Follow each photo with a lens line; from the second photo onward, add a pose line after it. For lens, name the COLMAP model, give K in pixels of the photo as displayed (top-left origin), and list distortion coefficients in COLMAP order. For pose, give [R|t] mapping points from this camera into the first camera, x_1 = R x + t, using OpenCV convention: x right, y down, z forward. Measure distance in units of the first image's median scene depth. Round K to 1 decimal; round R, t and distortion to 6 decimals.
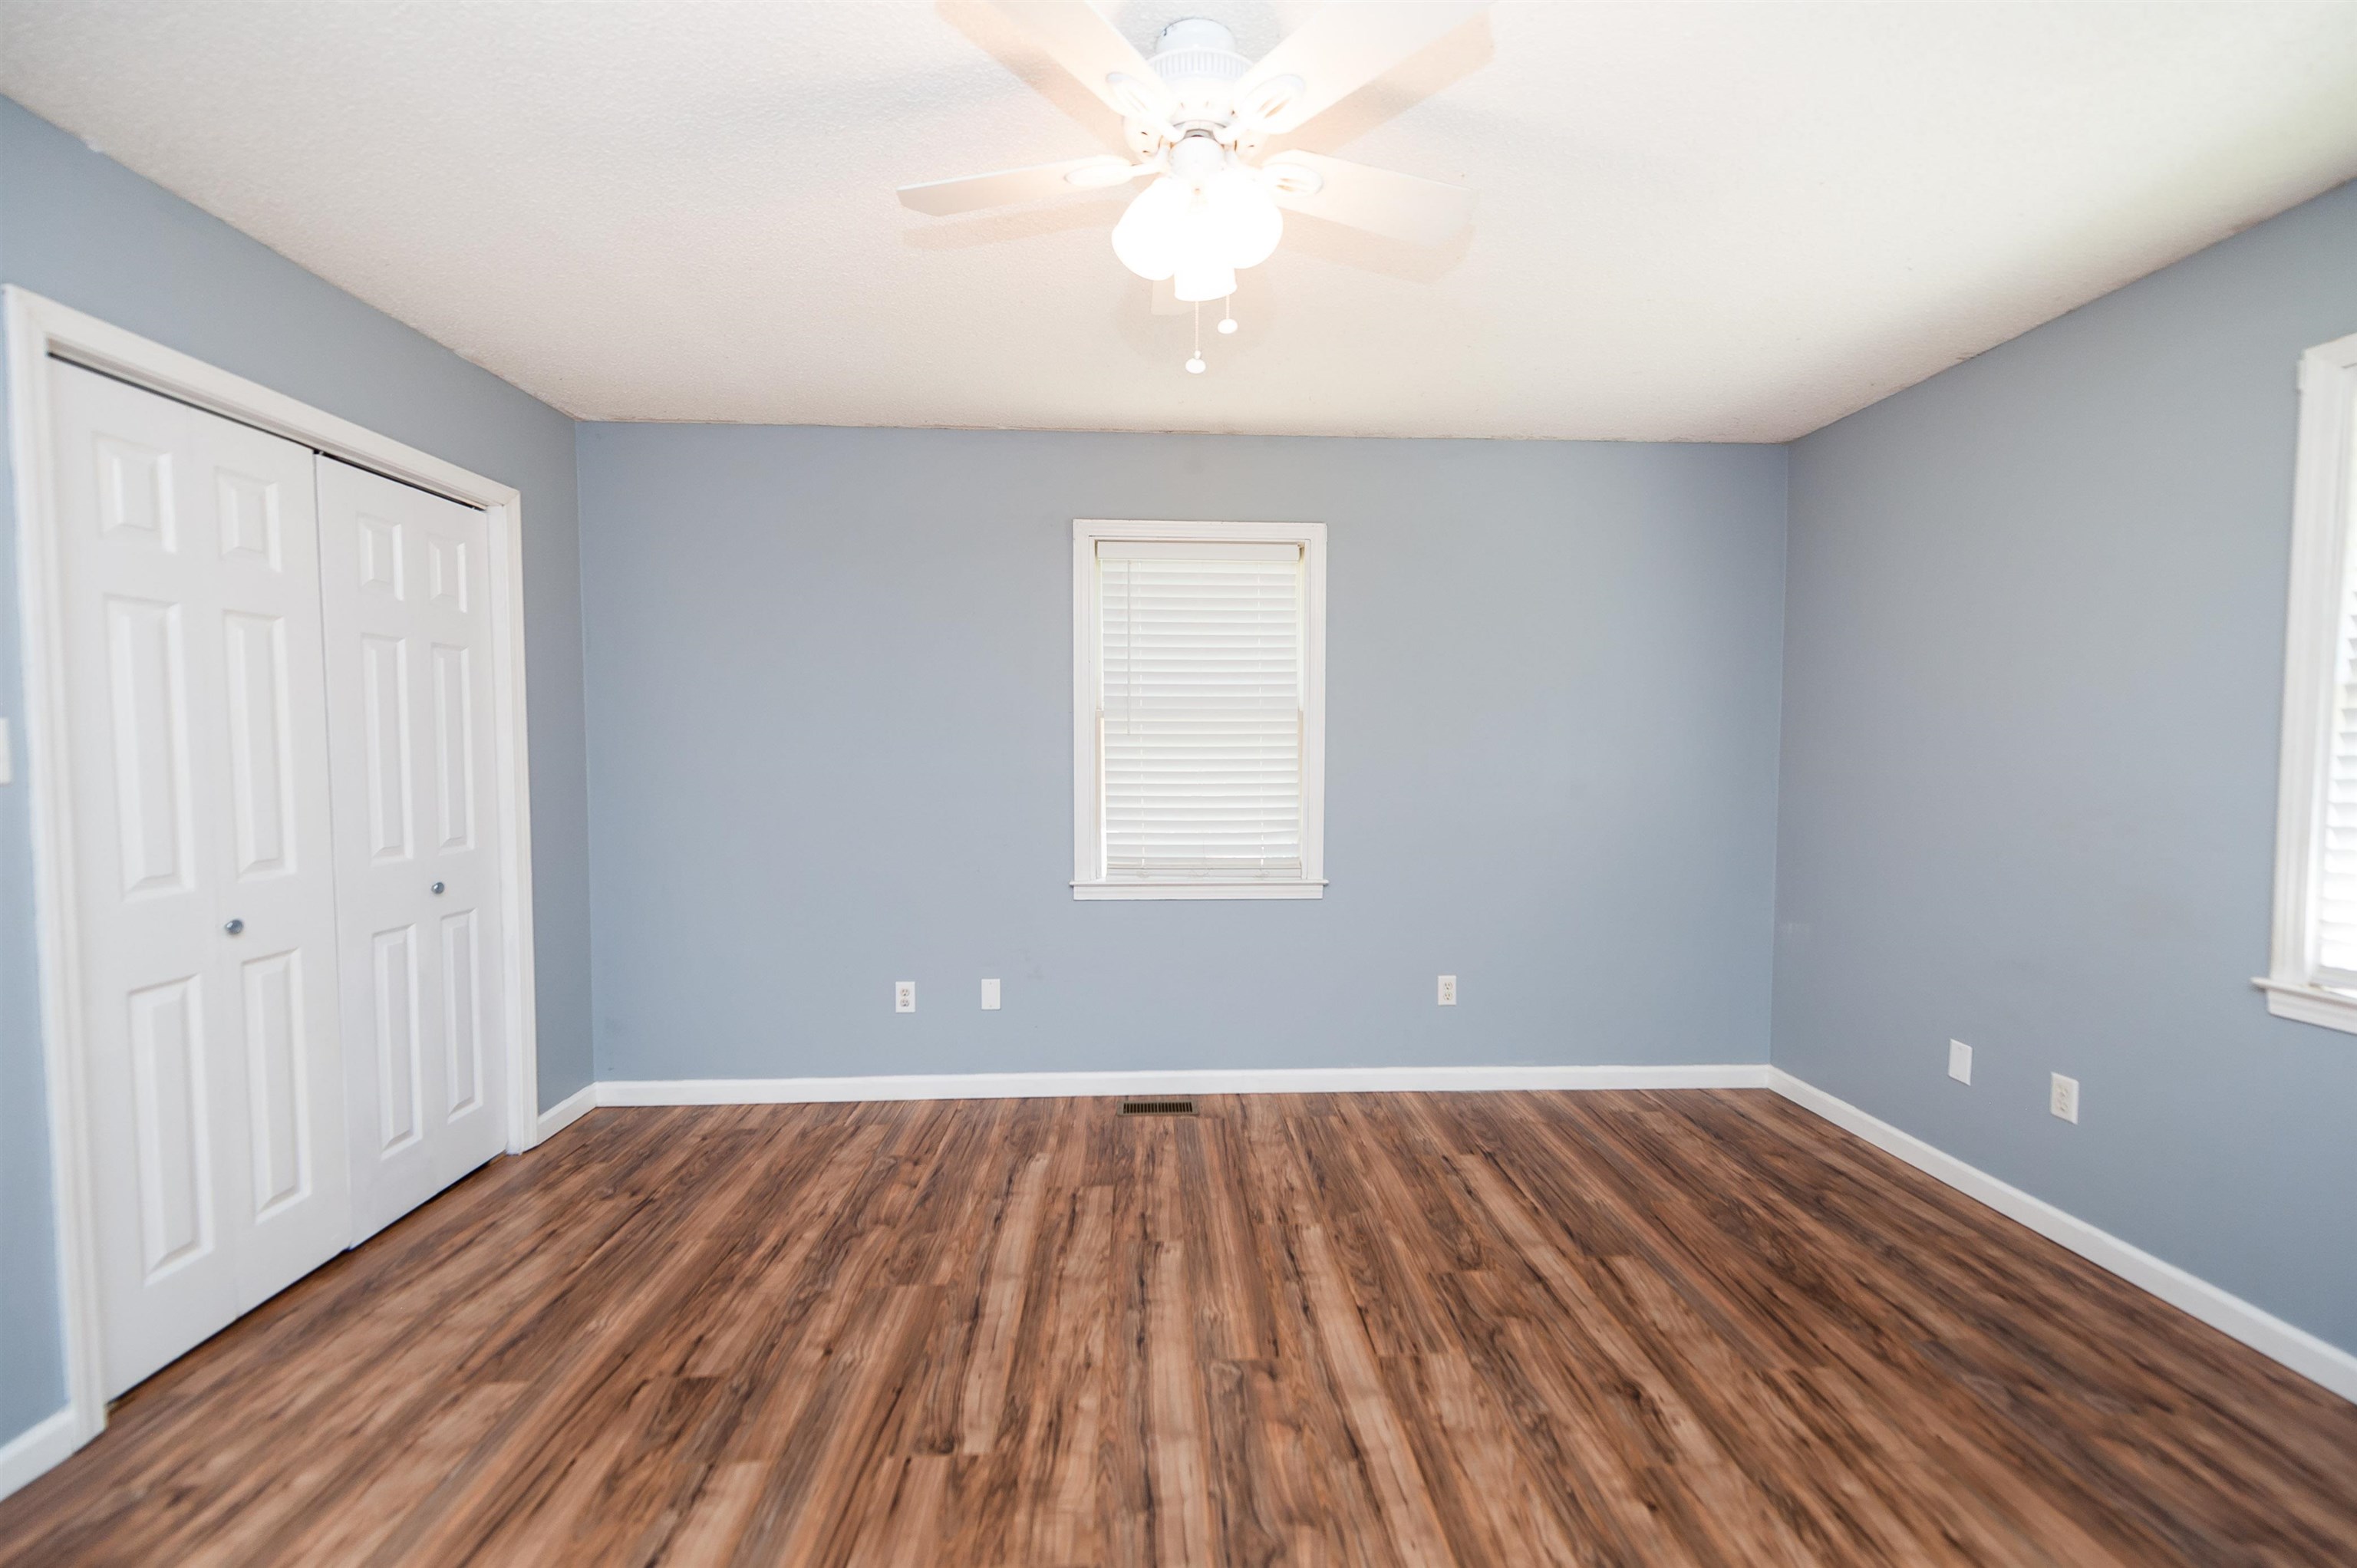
lens RADIAL K [[920.8, 0, 1183.5], [0, 920.8, 790.4], [0, 0, 1]] dist [0.015092, -0.006368]
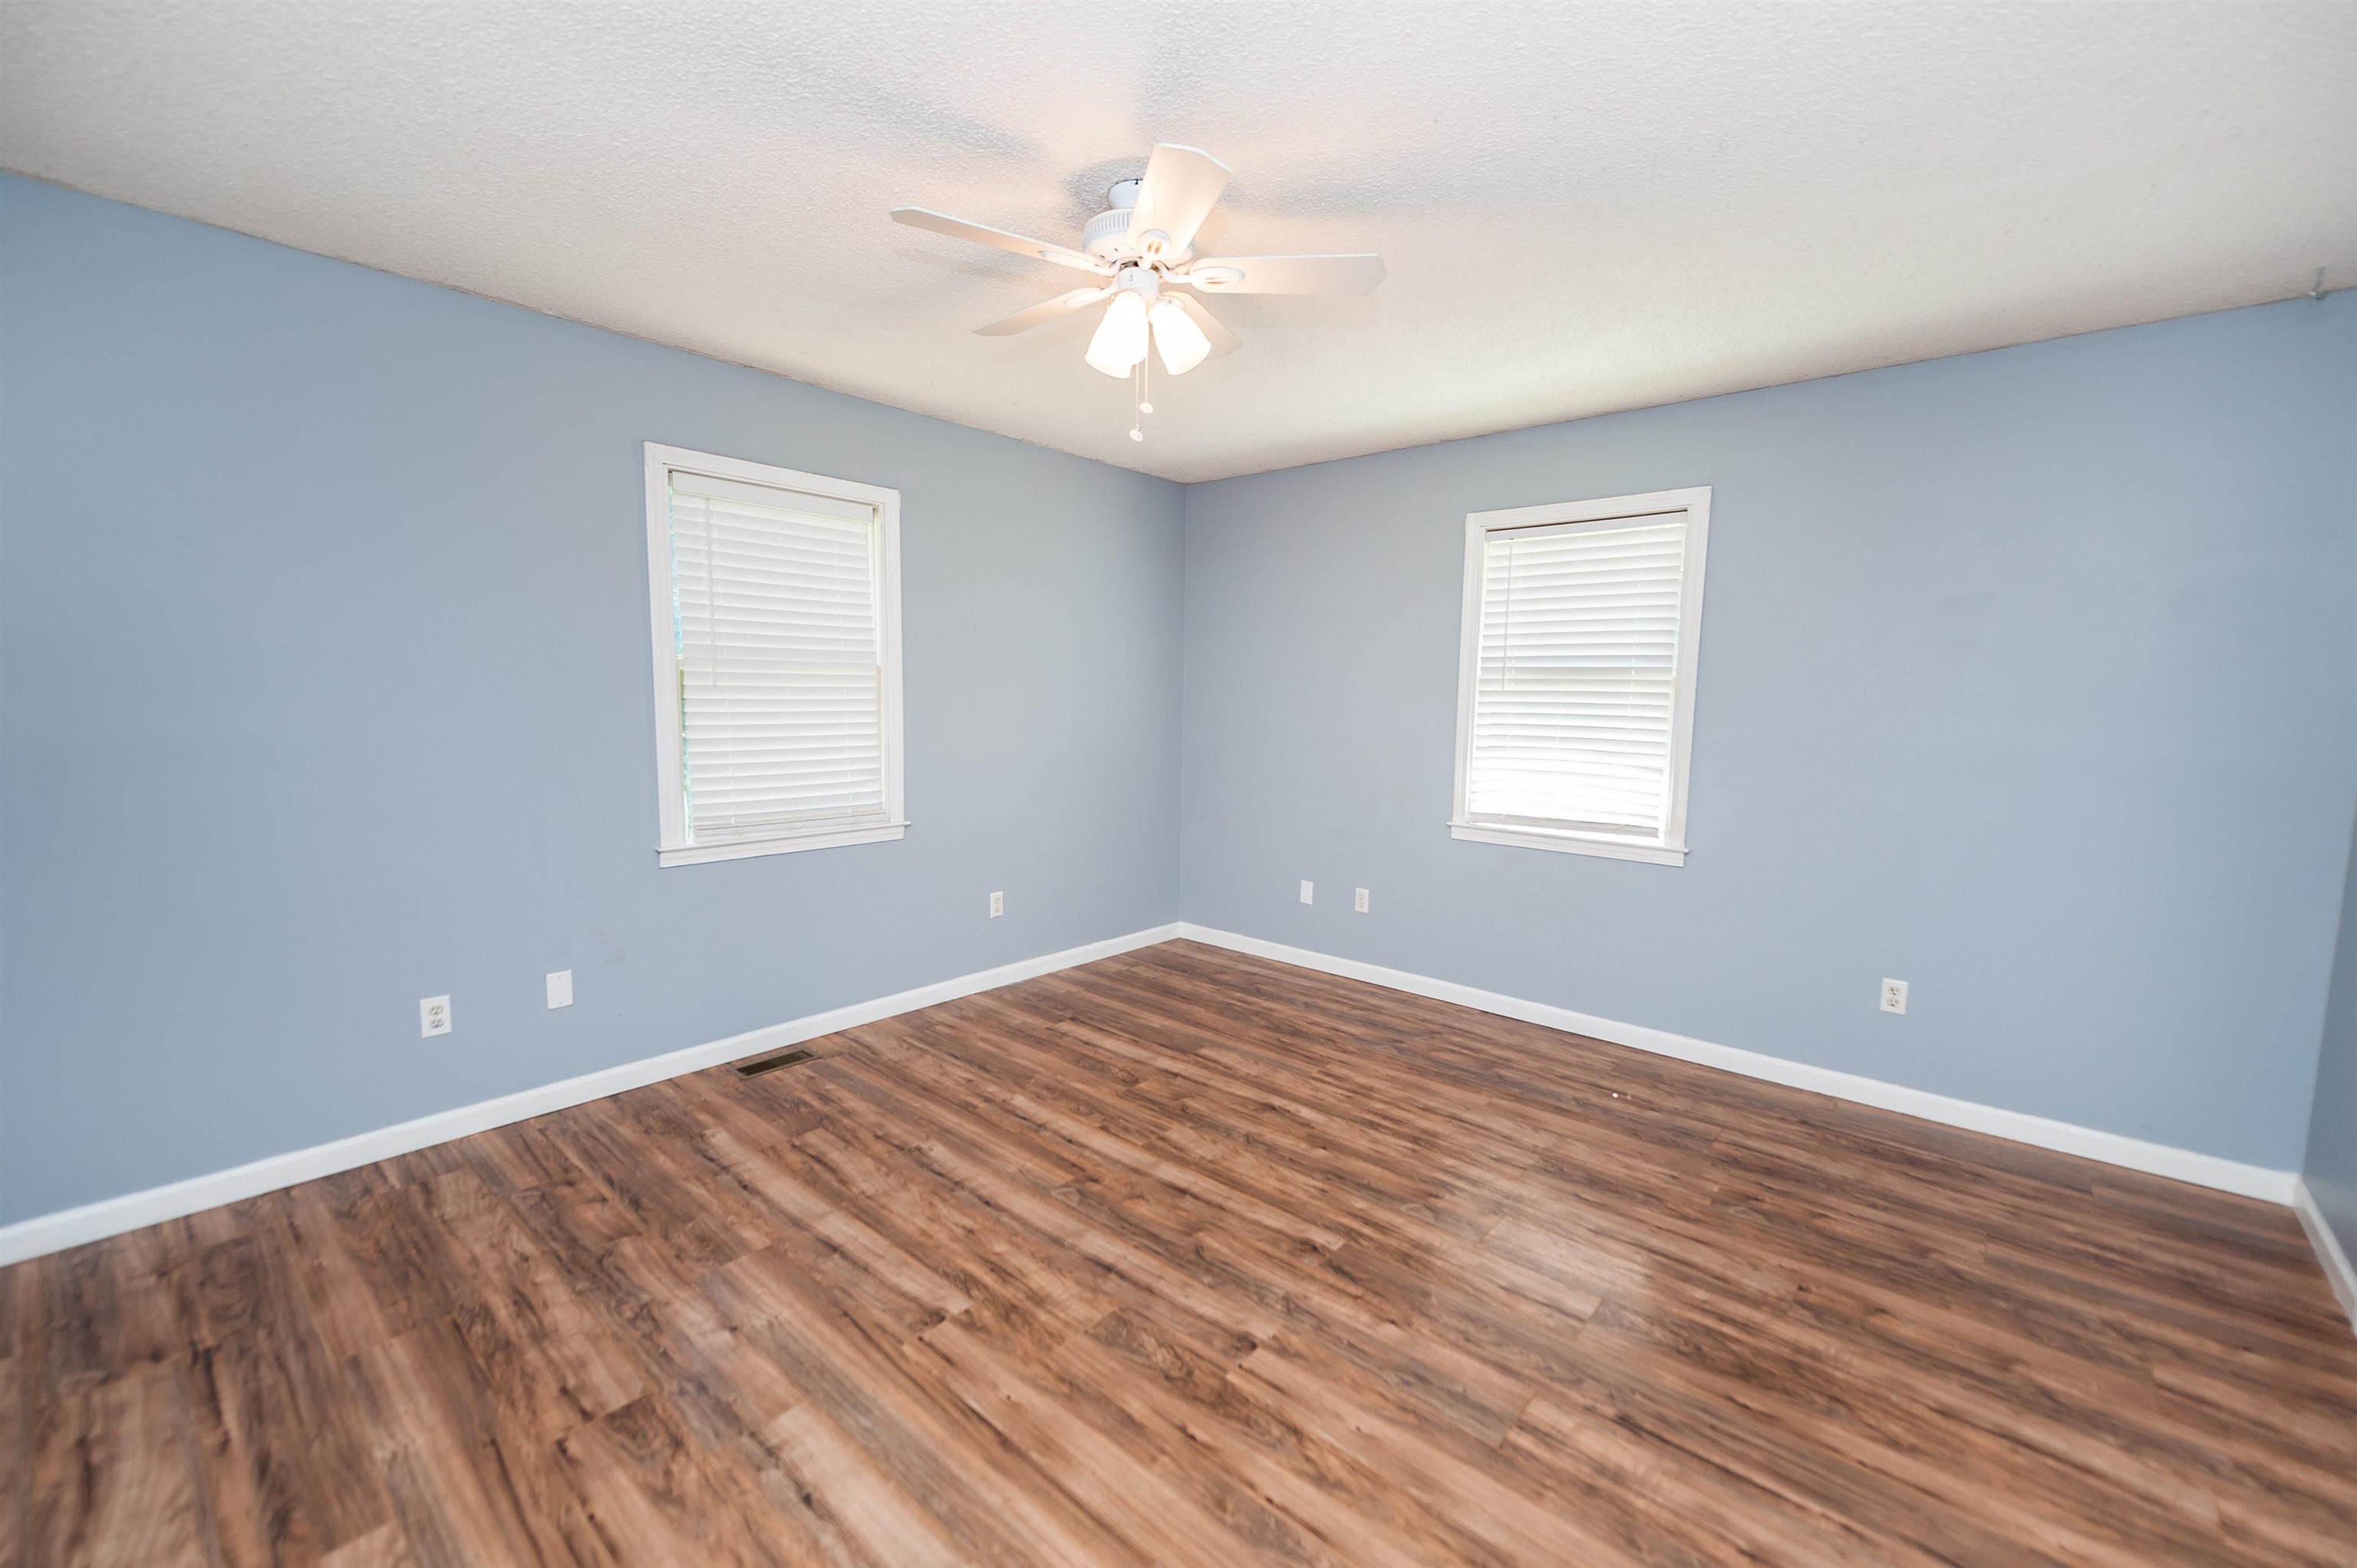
lens RADIAL K [[920.8, 0, 1183.5], [0, 920.8, 790.4], [0, 0, 1]] dist [0.015092, -0.006368]
pose [[0.705979, -0.066897, 0.705066, -0.559530], [0.017622, 0.996880, 0.076940, -0.027010], [-0.708014, -0.041893, 0.704955, -0.010243]]
